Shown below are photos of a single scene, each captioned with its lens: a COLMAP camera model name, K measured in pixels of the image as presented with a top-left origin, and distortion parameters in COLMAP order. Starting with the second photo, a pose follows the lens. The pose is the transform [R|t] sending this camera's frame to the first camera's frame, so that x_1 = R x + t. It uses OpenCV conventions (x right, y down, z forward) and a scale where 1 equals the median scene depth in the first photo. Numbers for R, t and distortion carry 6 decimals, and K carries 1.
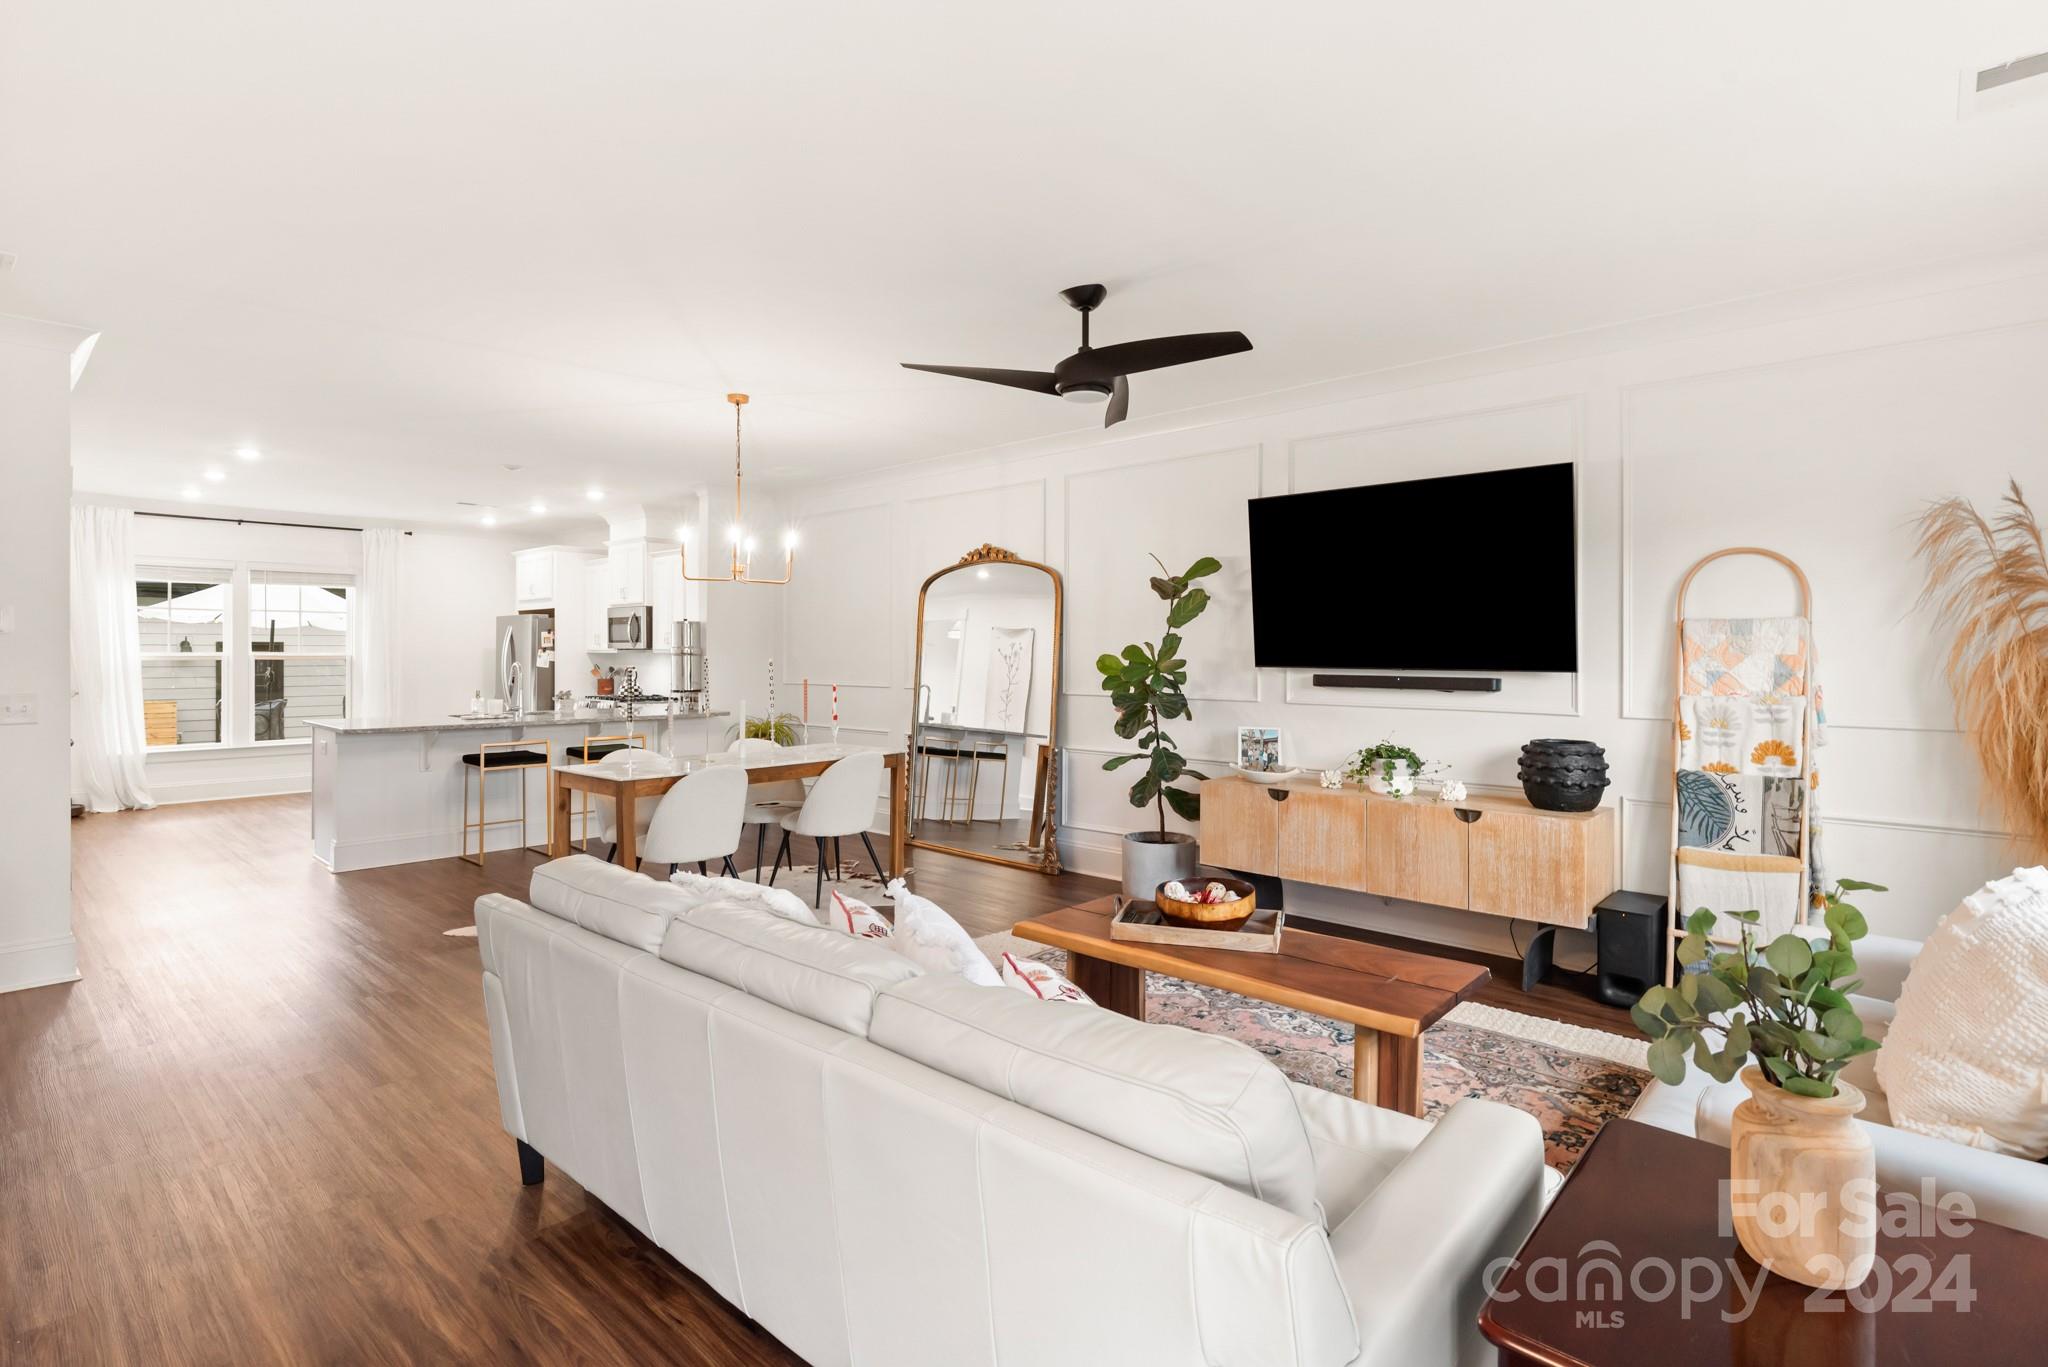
lens RADIAL K [[980.5, 0, 1032.1], [0, 980.5, 656.2], [0, 0, 1]] dist [0.001361, -0.000447]
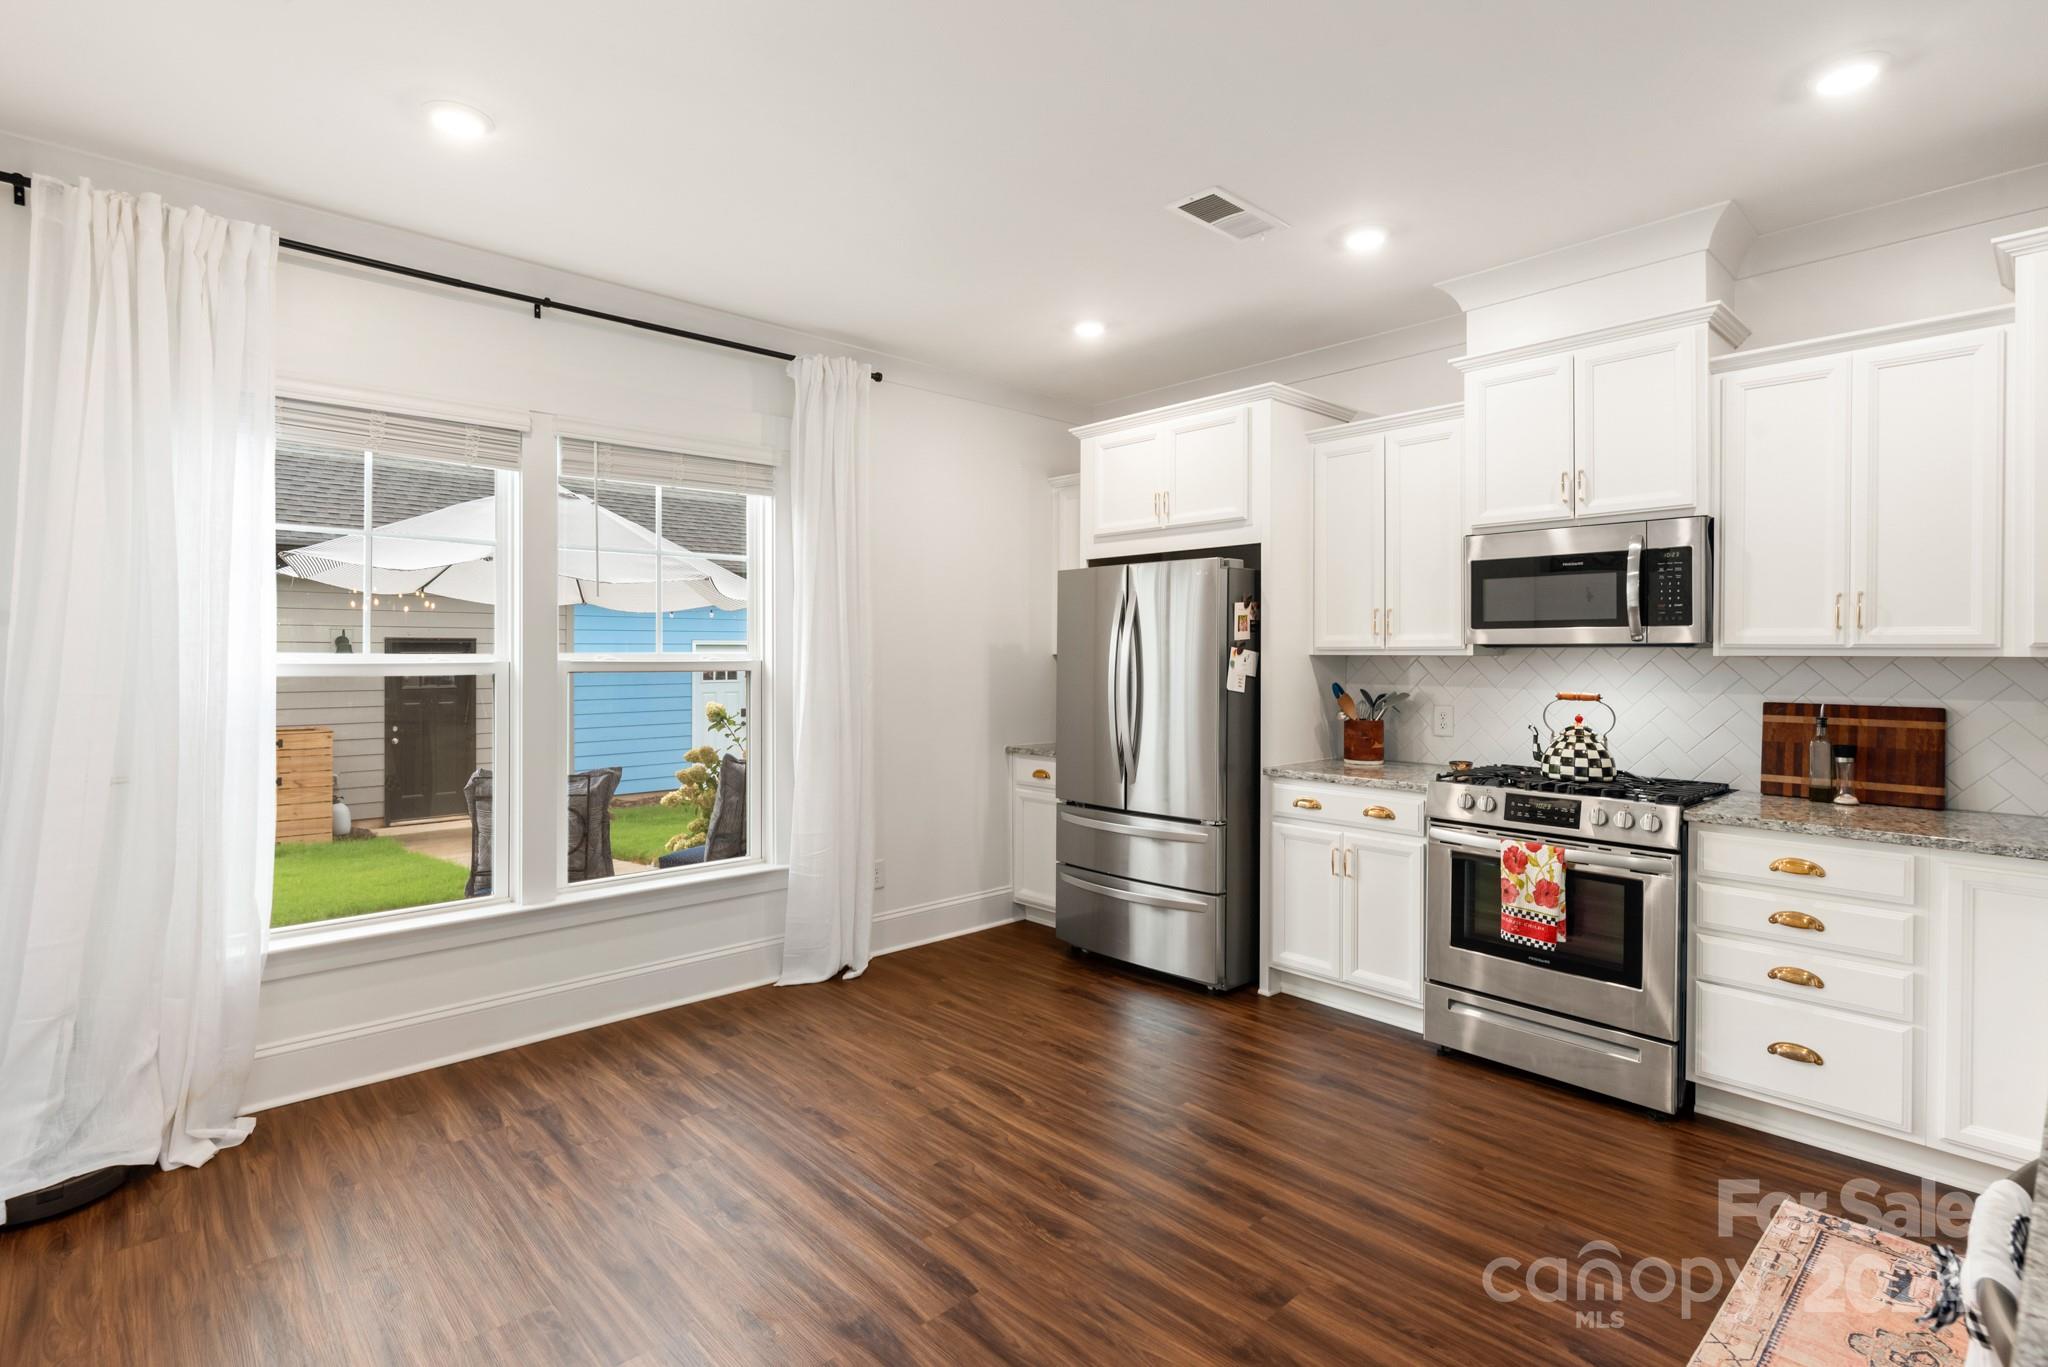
lens RADIAL K [[980.5, 0, 1032.1], [0, 980.5, 656.2], [0, 0, 1]] dist [0.001361, -0.000447]
pose [[0.996808, 0.000352, -0.079832, -0.812149], [-0.000511, 0.999998, -0.001977, -0.003414], [0.079831, 0.002011, 0.996806, 0.882677]]
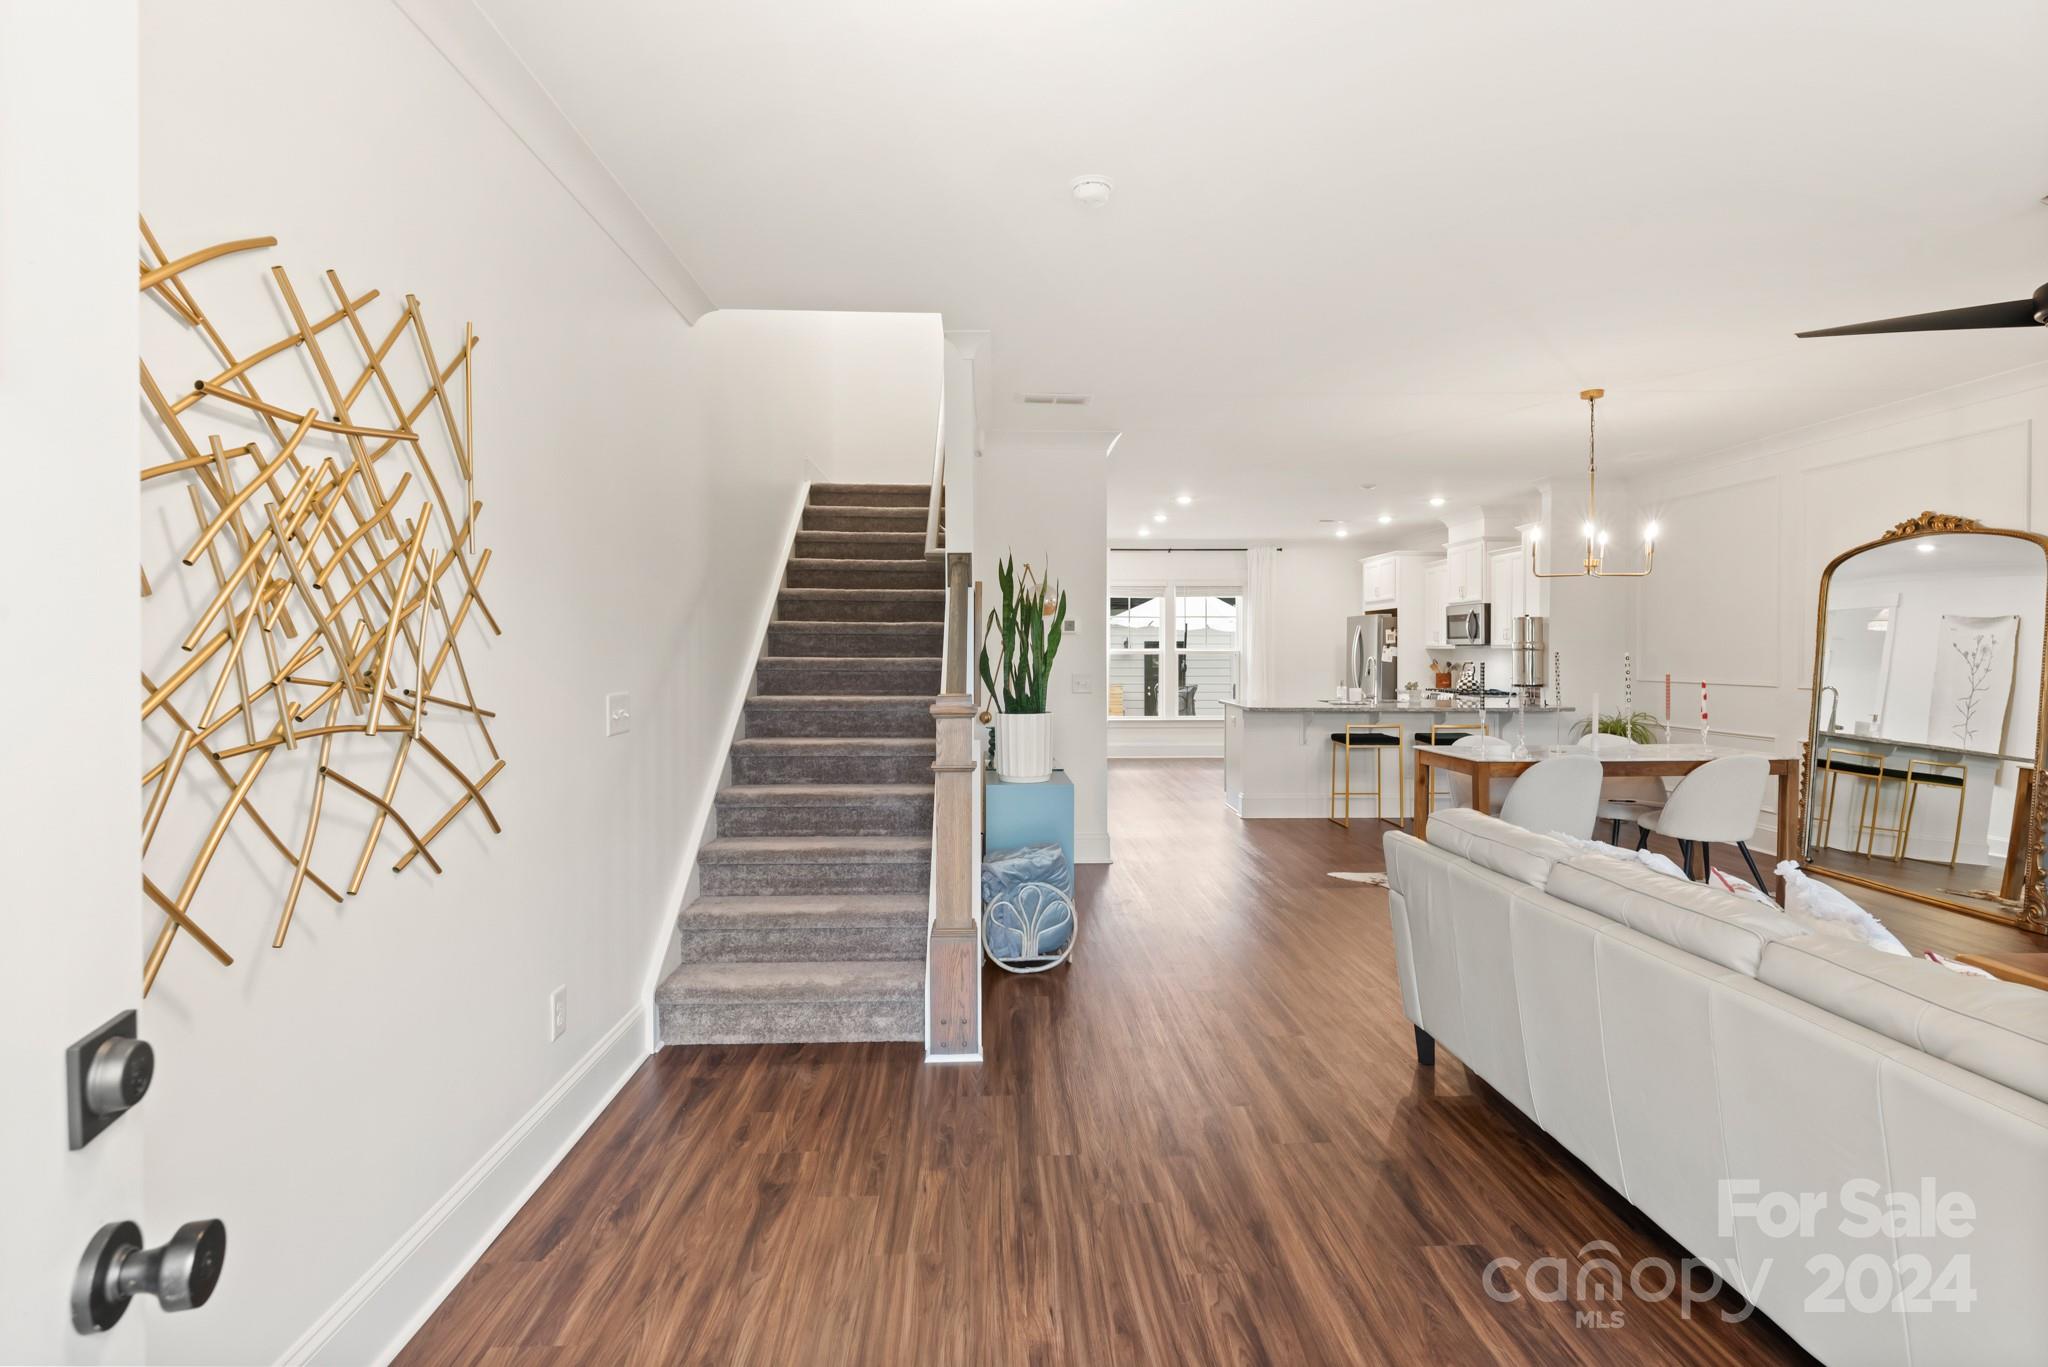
lens RADIAL K [[980.5, 0, 1032.1], [0, 980.5, 656.2], [0, 0, 1]] dist [0.001361, -0.000447]
pose [[0.702036, 0.004150, -0.712129, 0.011834], [-0.002540, 0.999991, 0.003325, 0.003416], [0.712137, -0.000525, 0.702040, -0.091134]]
